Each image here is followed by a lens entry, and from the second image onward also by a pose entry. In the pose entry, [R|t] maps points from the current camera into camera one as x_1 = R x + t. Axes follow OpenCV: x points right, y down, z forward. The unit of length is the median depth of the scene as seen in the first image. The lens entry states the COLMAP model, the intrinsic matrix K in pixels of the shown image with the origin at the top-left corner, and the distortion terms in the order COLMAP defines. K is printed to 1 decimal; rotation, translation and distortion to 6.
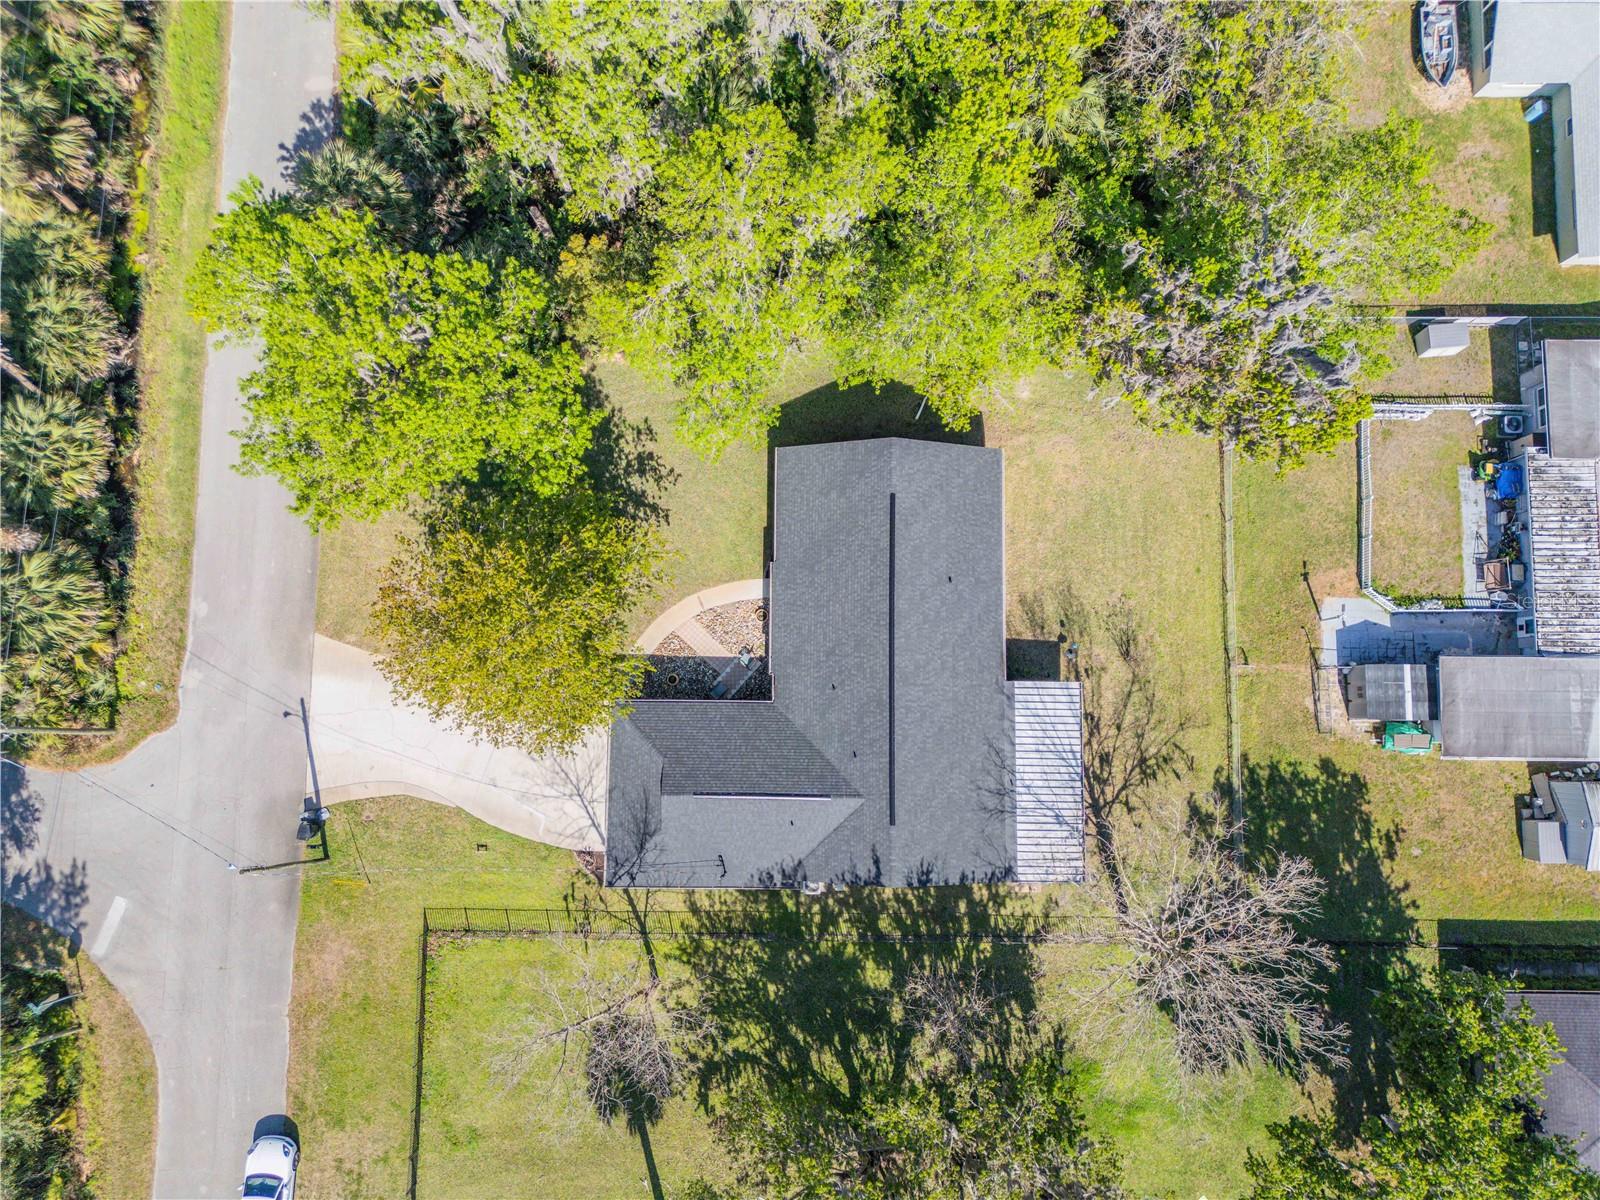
lens RADIAL K [[1120.0, 0, 800.0], [0, 1120.0, 600.0], [0, 0, 1]] dist [0.084904, -0.094143]
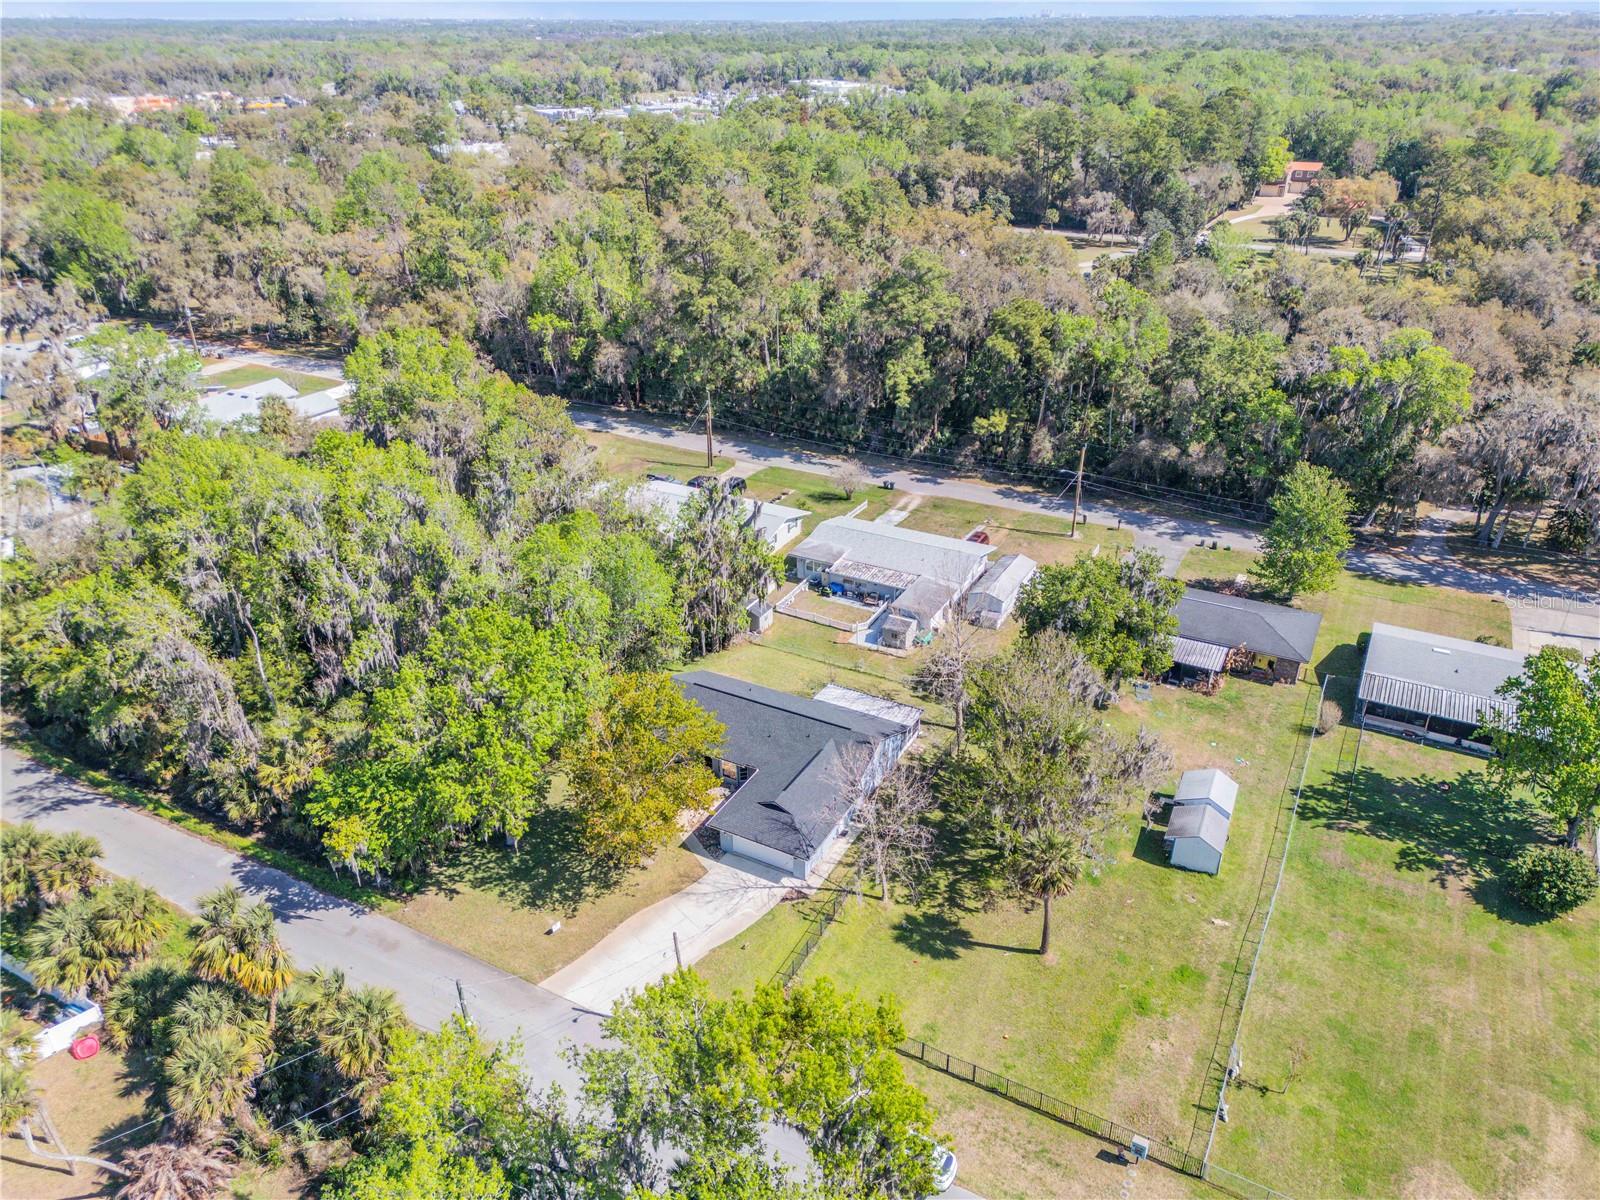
lens RADIAL K [[1120.0, 0, 800.0], [0, 1120.0, 600.0], [0, 0, 1]] dist [0.084904, -0.094143]
pose [[0.467542, -0.395597, 0.790511, -1.174654], [0.881727, 0.272374, -0.385187, 0.696854], [-0.062936, 0.877106, 0.476155, -0.032242]]
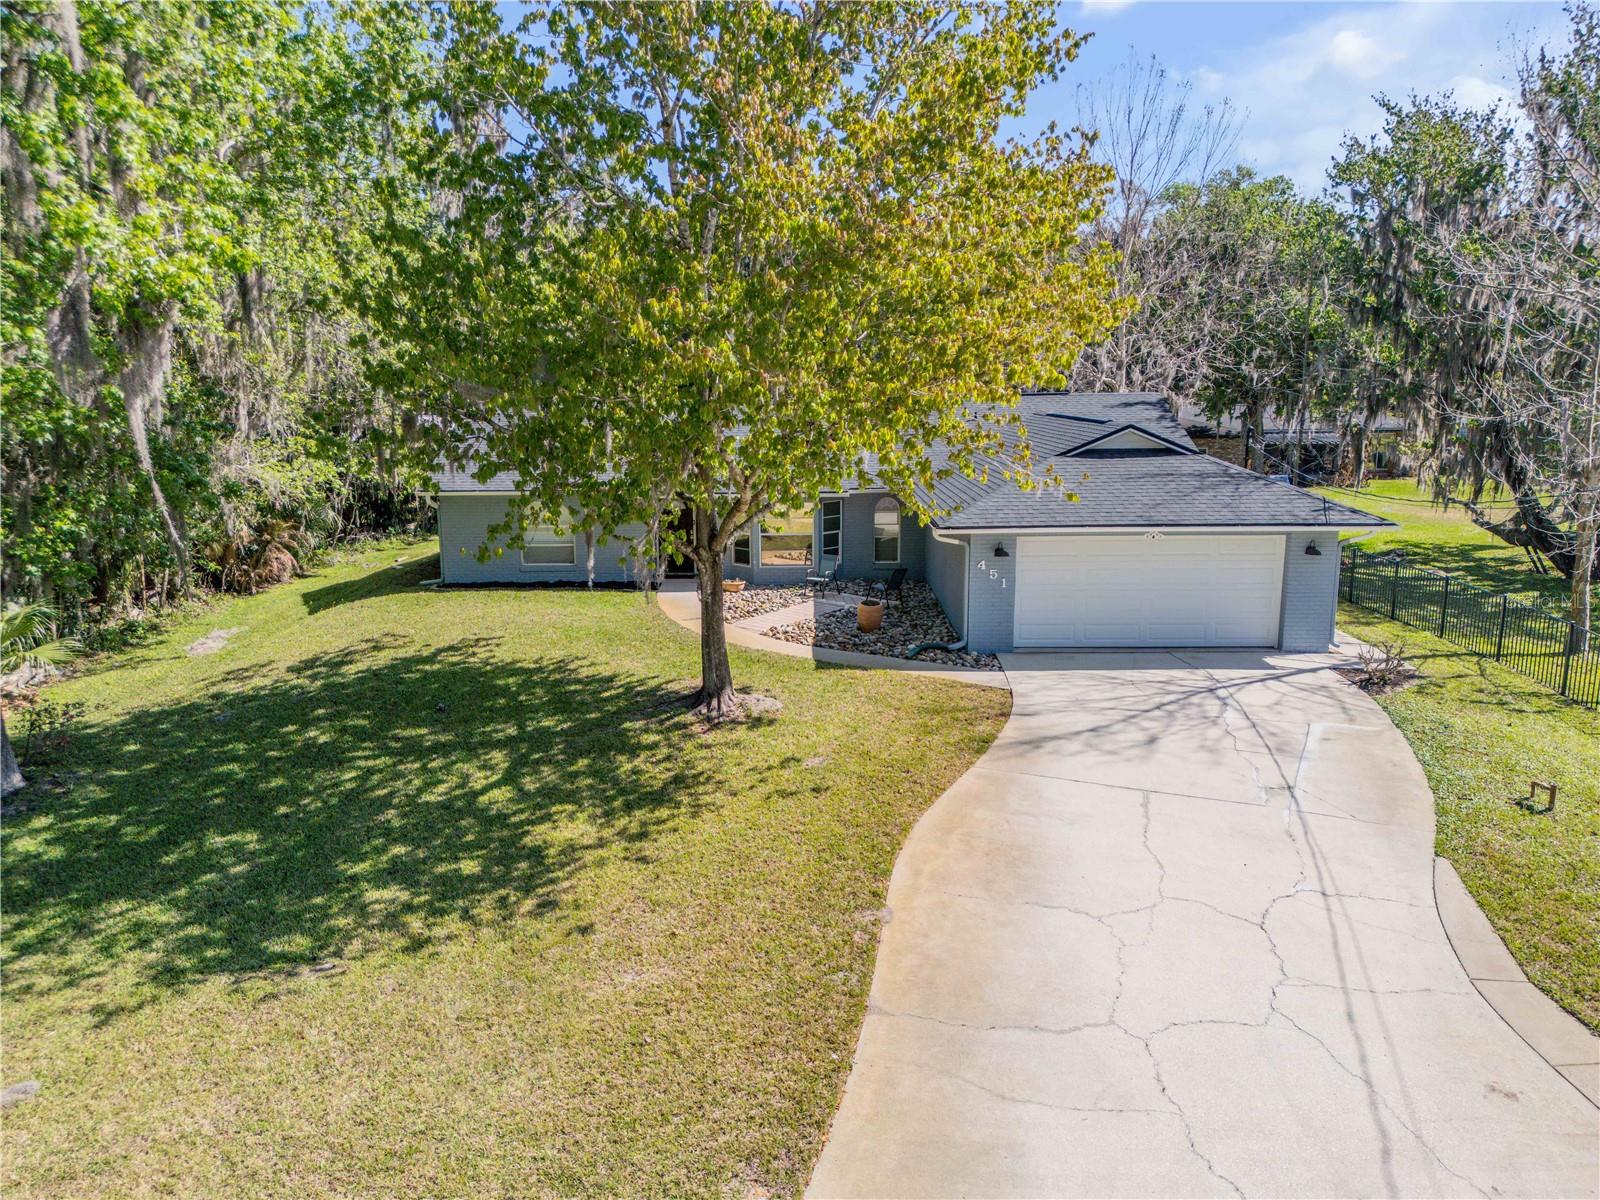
lens RADIAL K [[1120.0, 0, 800.0], [0, 1120.0, 600.0], [0, 0, 1]] dist [0.084904, -0.094143]
pose [[-0.012892, -0.179719, 0.983633, -0.541646], [0.998032, 0.058063, 0.023690, 0.033934], [-0.061371, 0.982003, 0.178617, 0.915911]]
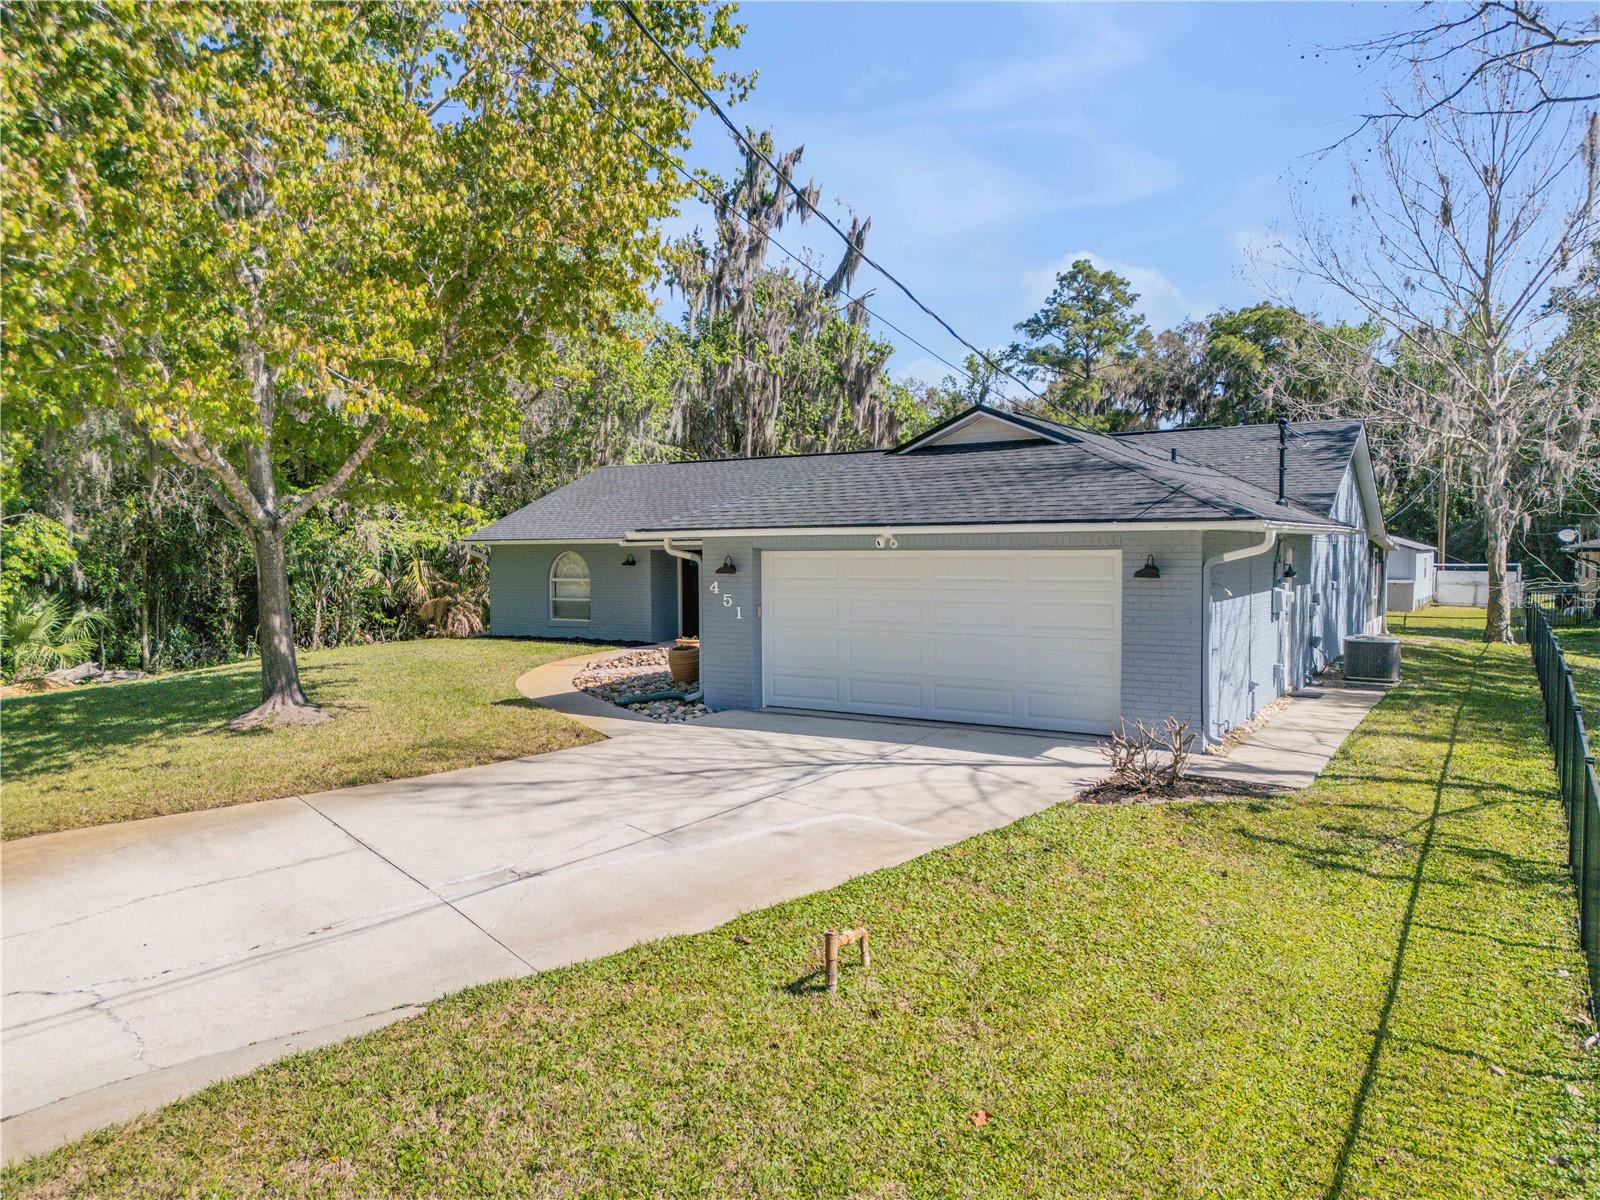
lens RADIAL K [[1120.0, 0, 800.0], [0, 1120.0, 600.0], [0, 0, 1]] dist [0.084904, -0.094143]
pose [[0.520548, -0.026955, 0.853407, -0.389818], [0.851822, 0.084946, -0.516898, 0.279523], [-0.058561, 0.996021, 0.067179, 0.952981]]
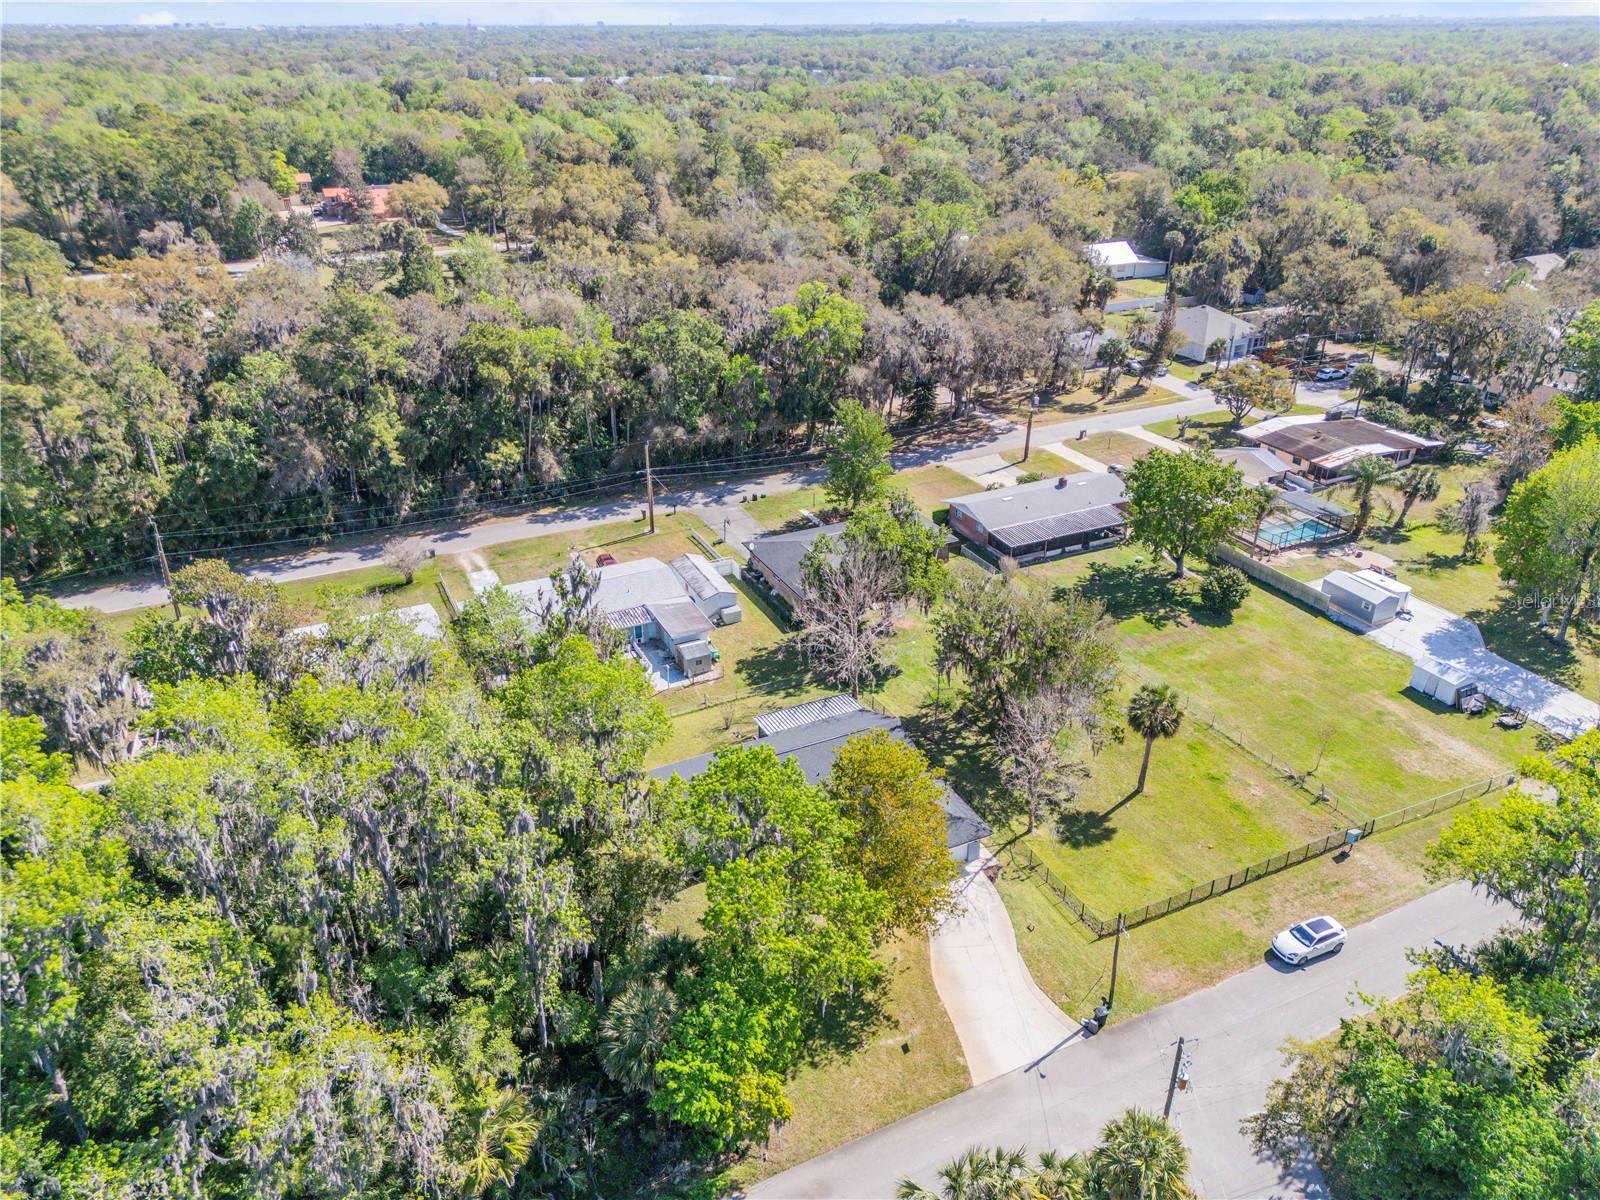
lens RADIAL K [[1120.0, 0, 800.0], [0, 1120.0, 600.0], [0, 0, 1]] dist [0.084904, -0.094143]
pose [[-0.444476, -0.393476, 0.804747, -1.130041], [0.894187, -0.141148, 0.424862, -0.580008], [-0.053585, 0.908435, 0.414578, 0.058934]]
